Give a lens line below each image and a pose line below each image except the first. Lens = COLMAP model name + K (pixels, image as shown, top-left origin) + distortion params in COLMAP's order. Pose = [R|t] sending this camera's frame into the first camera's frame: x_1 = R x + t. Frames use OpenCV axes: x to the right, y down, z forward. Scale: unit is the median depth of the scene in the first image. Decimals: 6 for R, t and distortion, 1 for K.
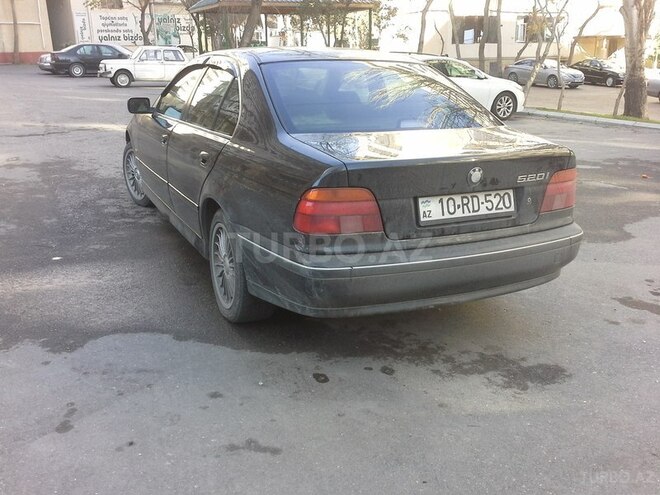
lens RADIAL K [[647.3, 0, 329.5], [0, 647.3, 249.1], [0, 0, 1]] dist [0.006869, 0.000000]
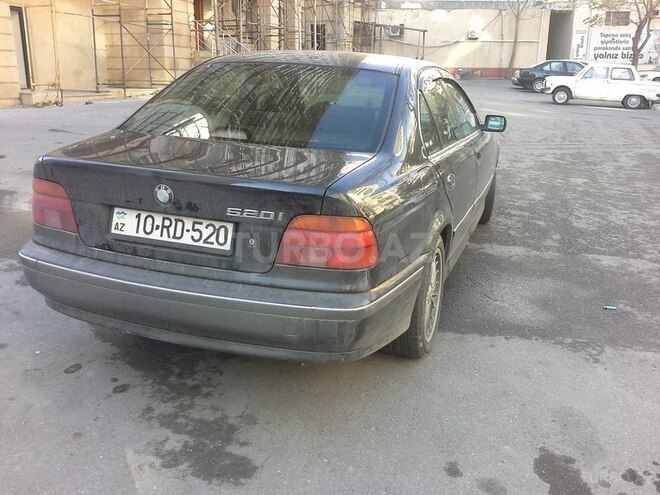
lens RADIAL K [[647.3, 0, 329.8], [0, 647.3, 246.1], [0, 0, 1]] dist [0.006869, 0.000000]
pose [[0.702092, 0.213385, -0.679363, 0.914184], [-0.234670, 0.970085, 0.062178, -0.143337], [0.672307, 0.115771, 0.731164, 0.508826]]
